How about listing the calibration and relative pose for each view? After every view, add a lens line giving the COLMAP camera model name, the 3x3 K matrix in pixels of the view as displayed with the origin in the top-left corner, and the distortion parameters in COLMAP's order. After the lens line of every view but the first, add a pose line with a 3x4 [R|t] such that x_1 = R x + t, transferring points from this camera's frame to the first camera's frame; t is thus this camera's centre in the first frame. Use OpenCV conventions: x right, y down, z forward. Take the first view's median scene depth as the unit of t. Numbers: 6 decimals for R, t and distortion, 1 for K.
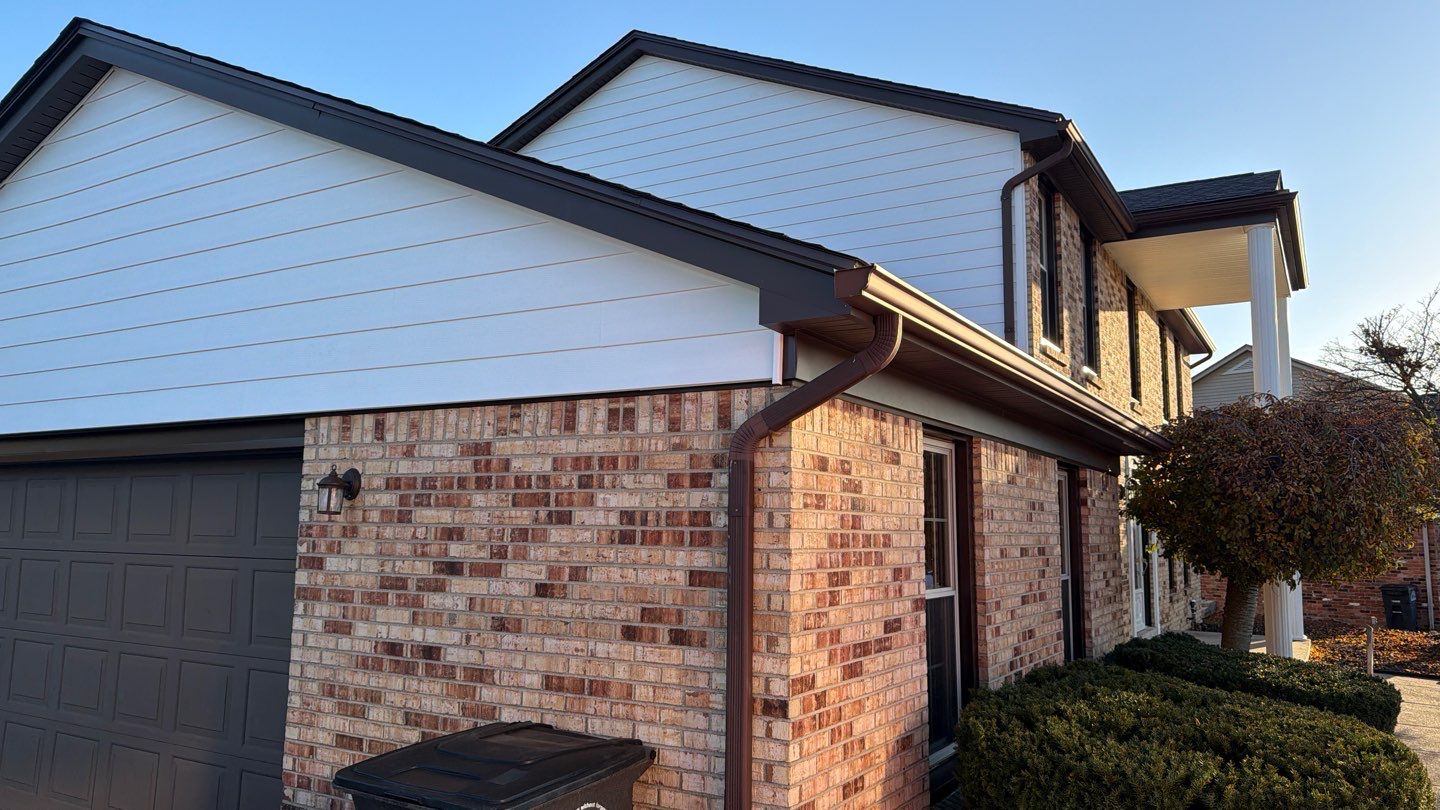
lens RADIAL K [[1010.5, 0, 725.9], [0, 1010.5, 408.4], [0, 0, 1]] dist [0.190830, -0.422705]
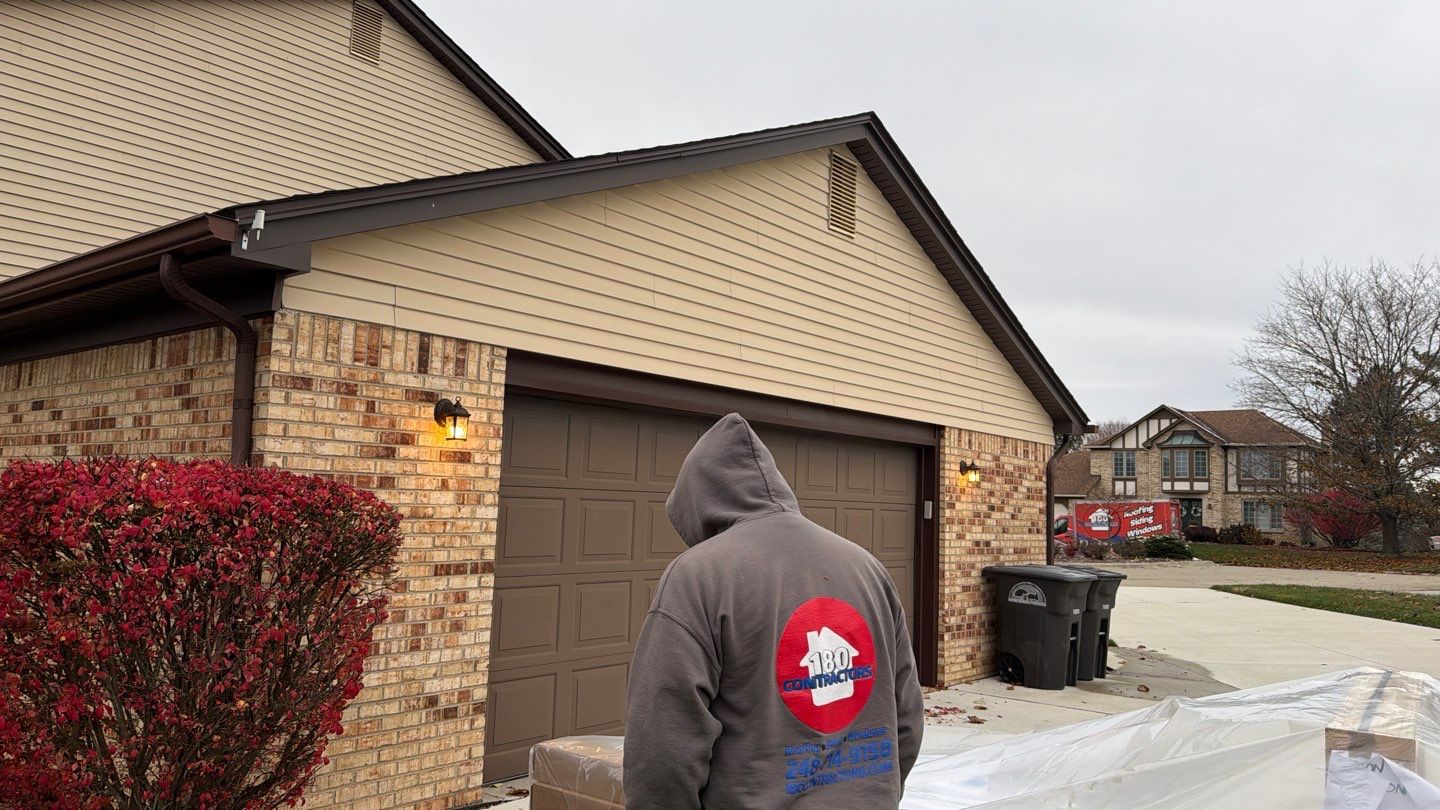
lens RADIAL K [[988.0, 0, 718.0], [0, 988.0, 410.9], [0, 0, 1]] dist [0.161439, -0.302767]
pose [[0.151608, 0.086201, 0.984675, -2.752657], [-0.148351, 0.986891, -0.063554, 0.181935], [-0.977245, -0.136442, 0.162408, 1.325237]]
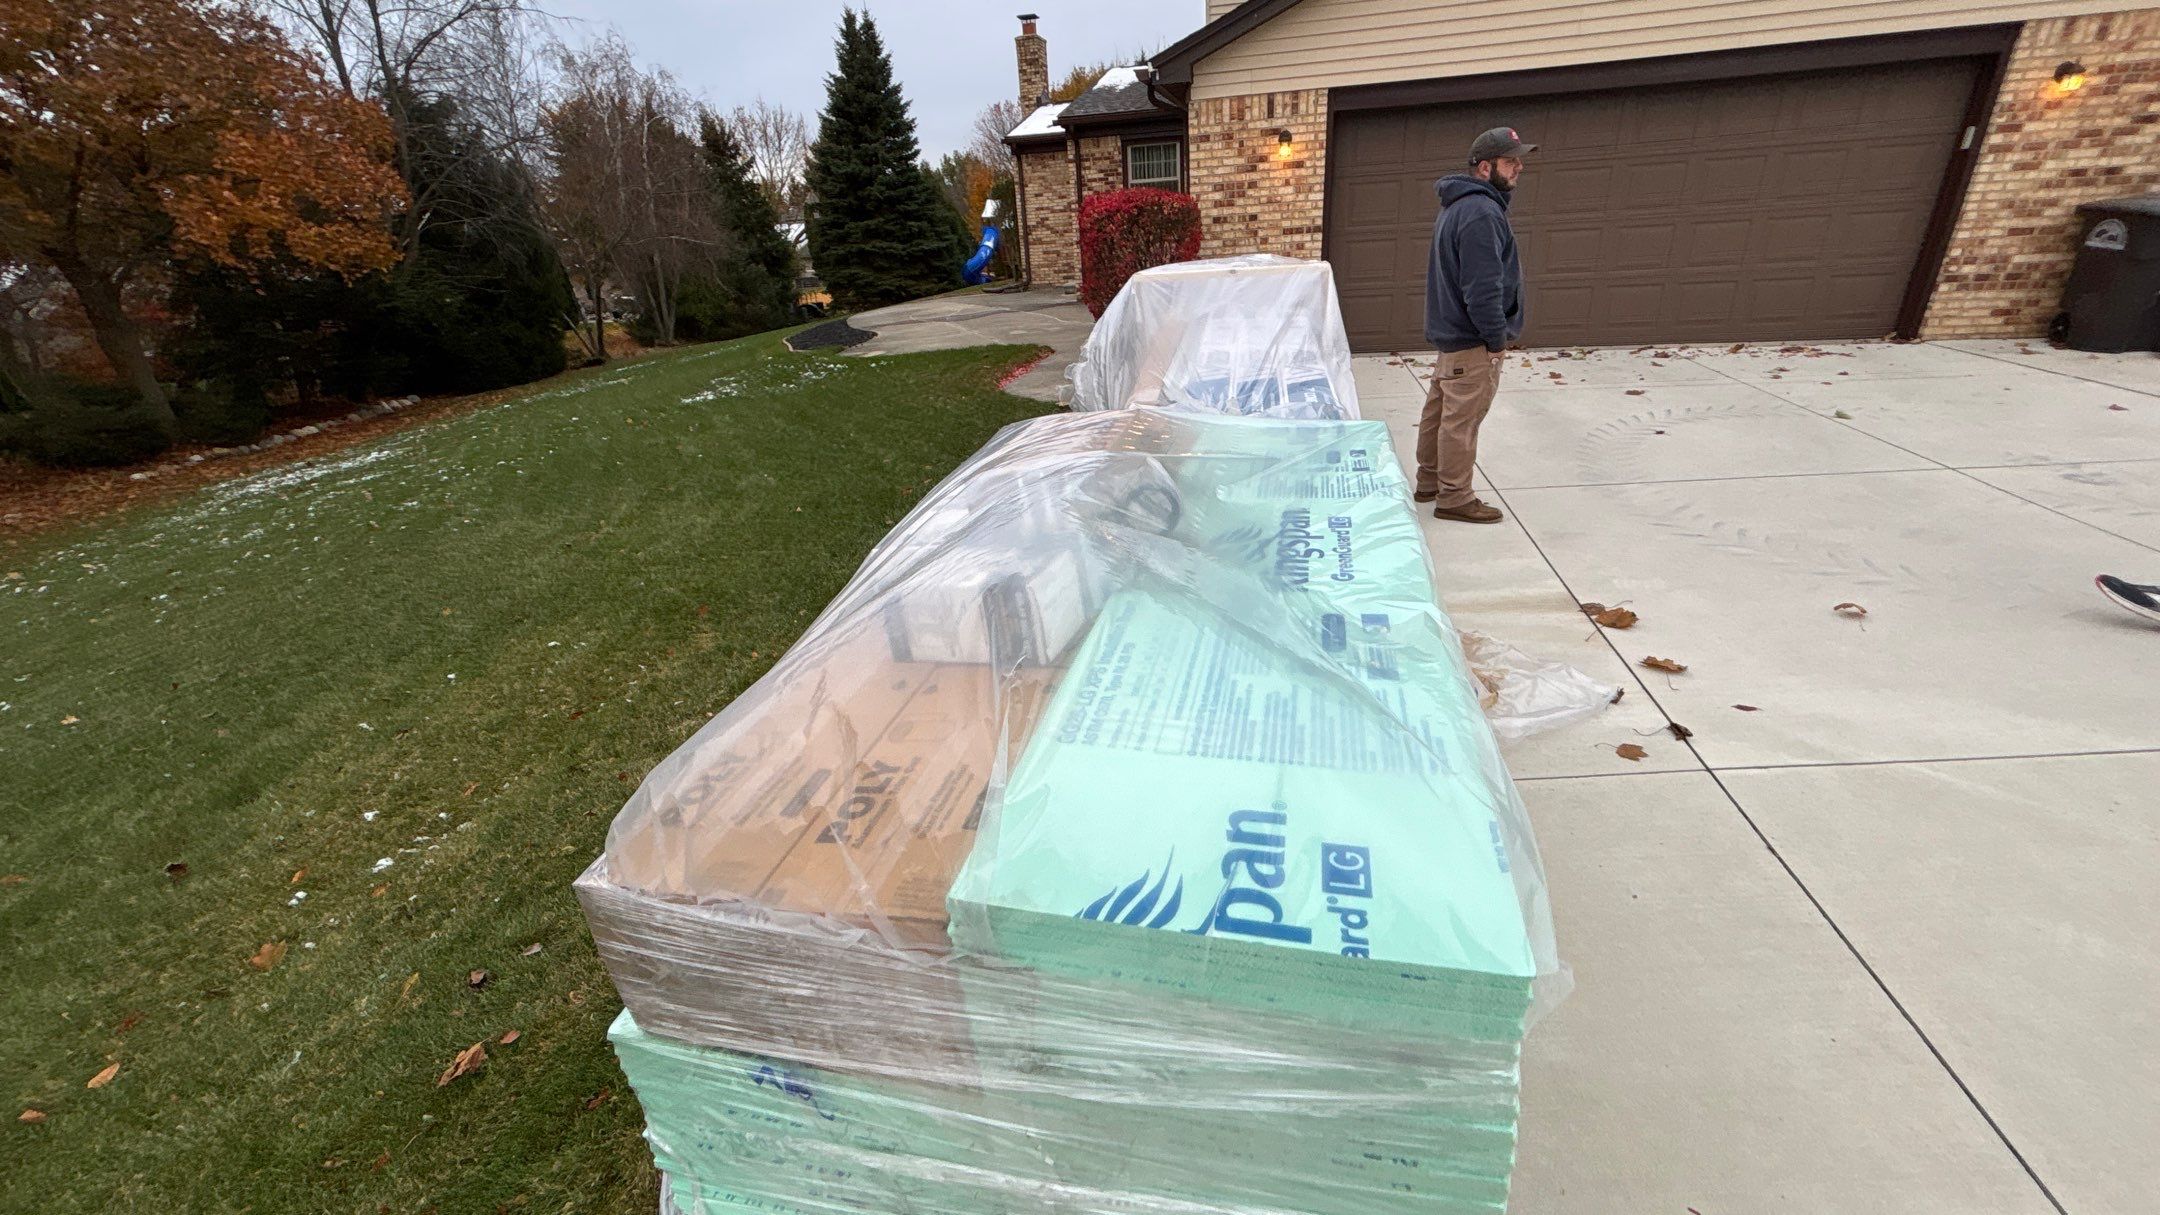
lens RADIAL K [[871.3, 0, 1079.3], [0, 871.3, 609.7], [0, 0, 1]] dist [-0.001790, -0.000379]
pose [[0.947073, -0.198866, 0.252001, -2.738030], [0.039522, 0.851267, 0.523243, 0.017188], [-0.318575, -0.485590, 0.814072, -0.077564]]
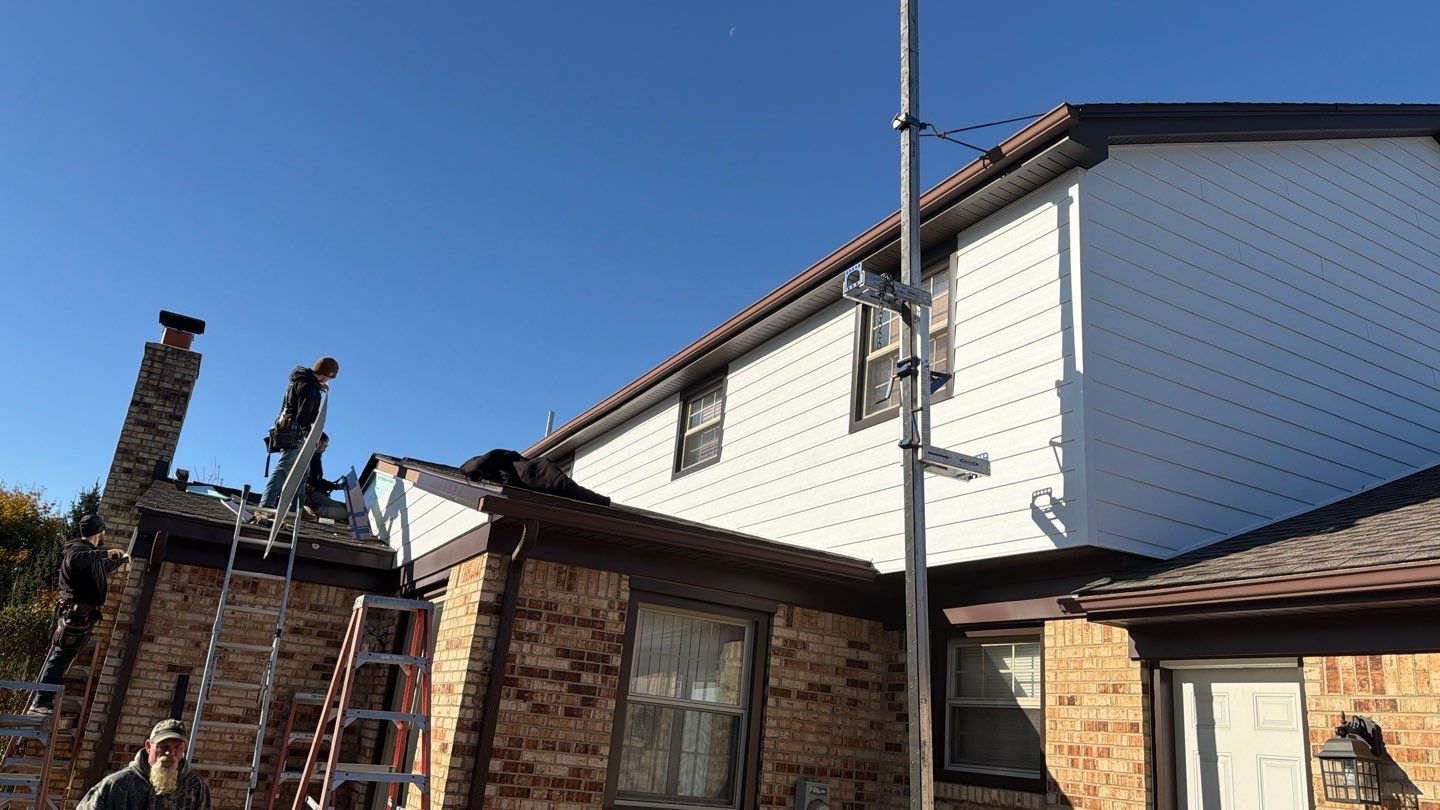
lens RADIAL K [[999.2, 0, 723.5], [0, 999.2, 395.8], [0, 0, 1]] dist [0.126795, -0.197036]
pose [[0.509139, 0.315495, 0.800775, -2.537458], [-0.191550, 0.948595, -0.251945, 0.357609], [-0.839098, -0.025113, 0.543400, 2.955496]]
